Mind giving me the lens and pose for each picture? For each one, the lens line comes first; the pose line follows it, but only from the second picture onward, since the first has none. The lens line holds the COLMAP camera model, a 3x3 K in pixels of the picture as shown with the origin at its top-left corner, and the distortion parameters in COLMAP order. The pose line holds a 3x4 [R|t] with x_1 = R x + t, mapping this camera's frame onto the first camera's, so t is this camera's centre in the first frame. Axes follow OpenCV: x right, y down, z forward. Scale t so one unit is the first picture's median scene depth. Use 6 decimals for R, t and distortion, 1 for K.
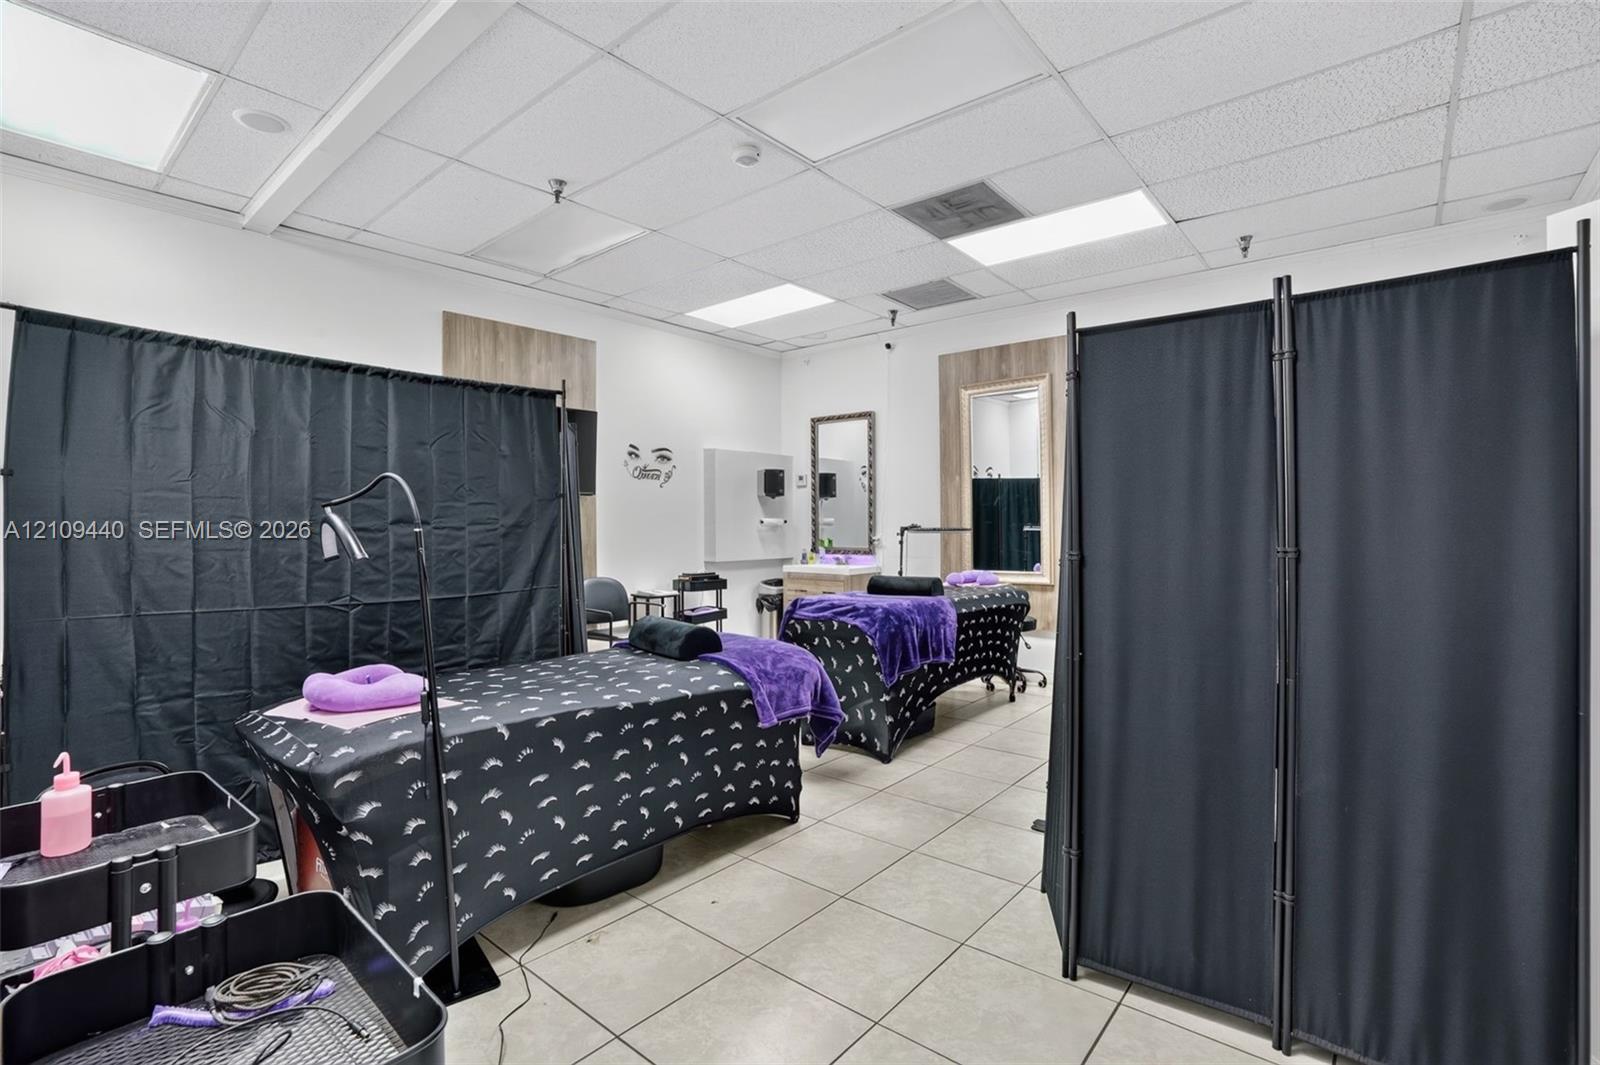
lens RADIAL K [[732.4, 0, 800.0], [0, 732.4, 532.5], [0, 0, 1]] dist [-0.073240, 0.029233]
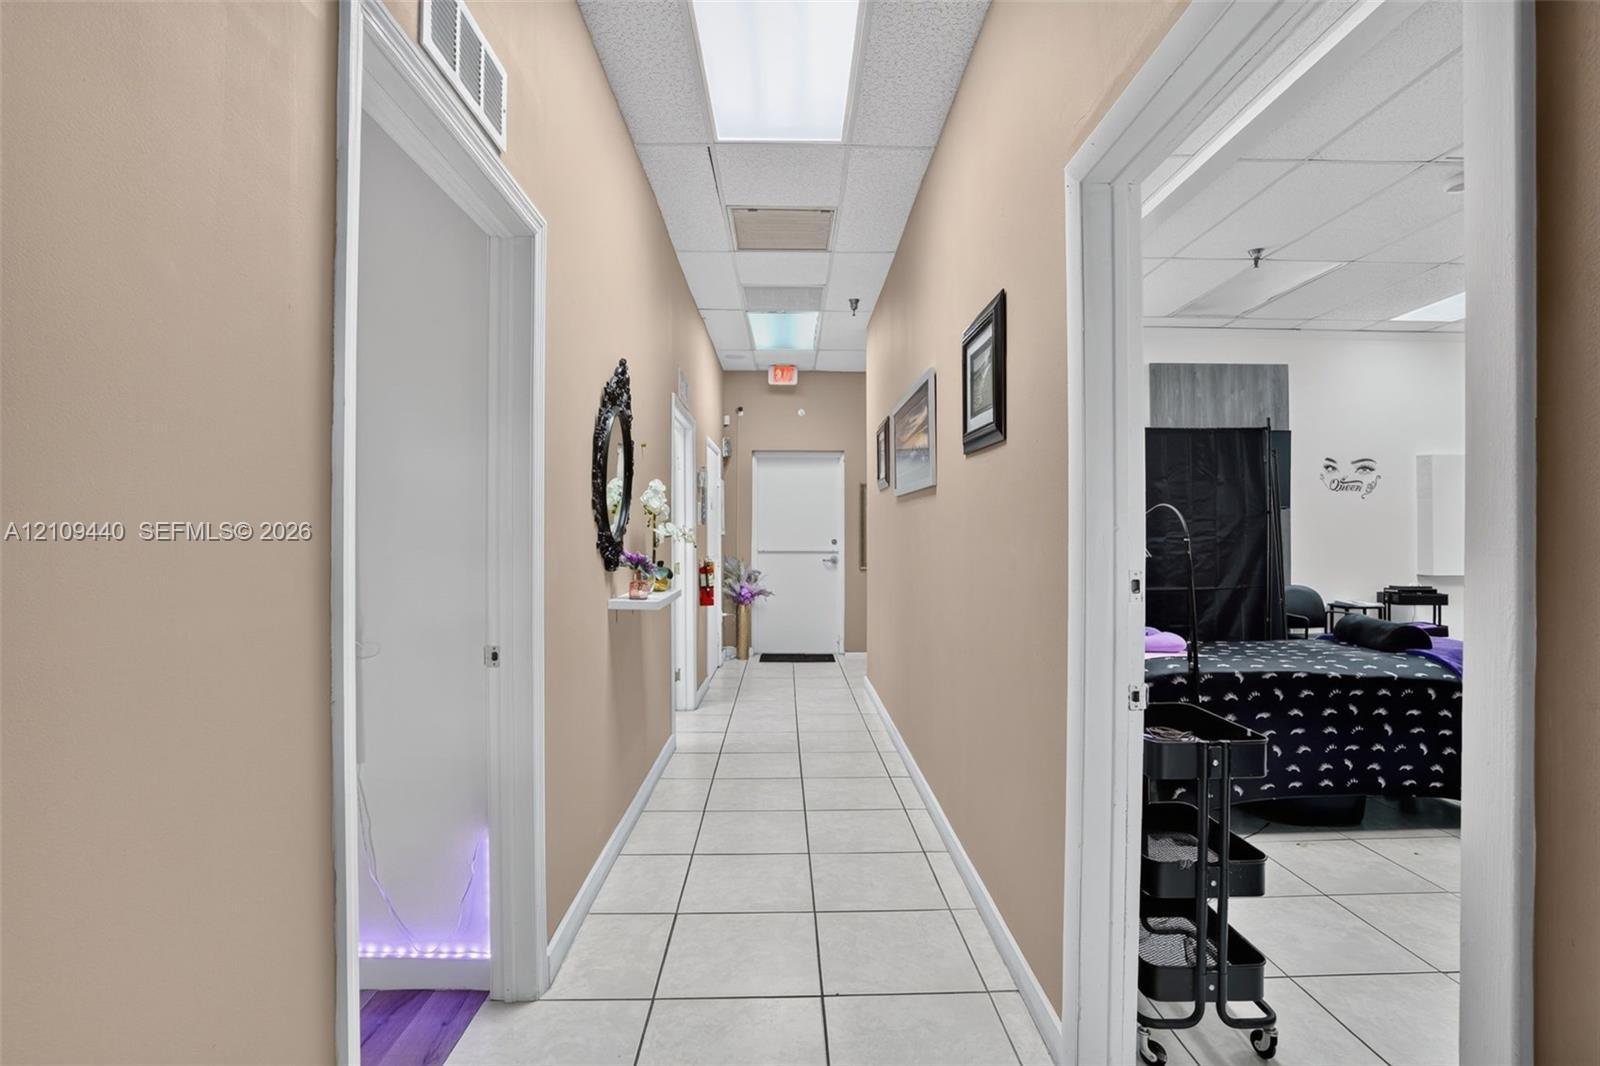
lens RADIAL K [[732.4, 0, 800.0], [0, 732.4, 533.0], [0, 0, 1]] dist [-0.073240, 0.029233]
pose [[0.655942, -0.001739, -0.754809, 0.075231], [-0.008290, 0.999920, -0.009507, 0.001753], [0.754765, 0.012493, 0.655876, -0.466581]]
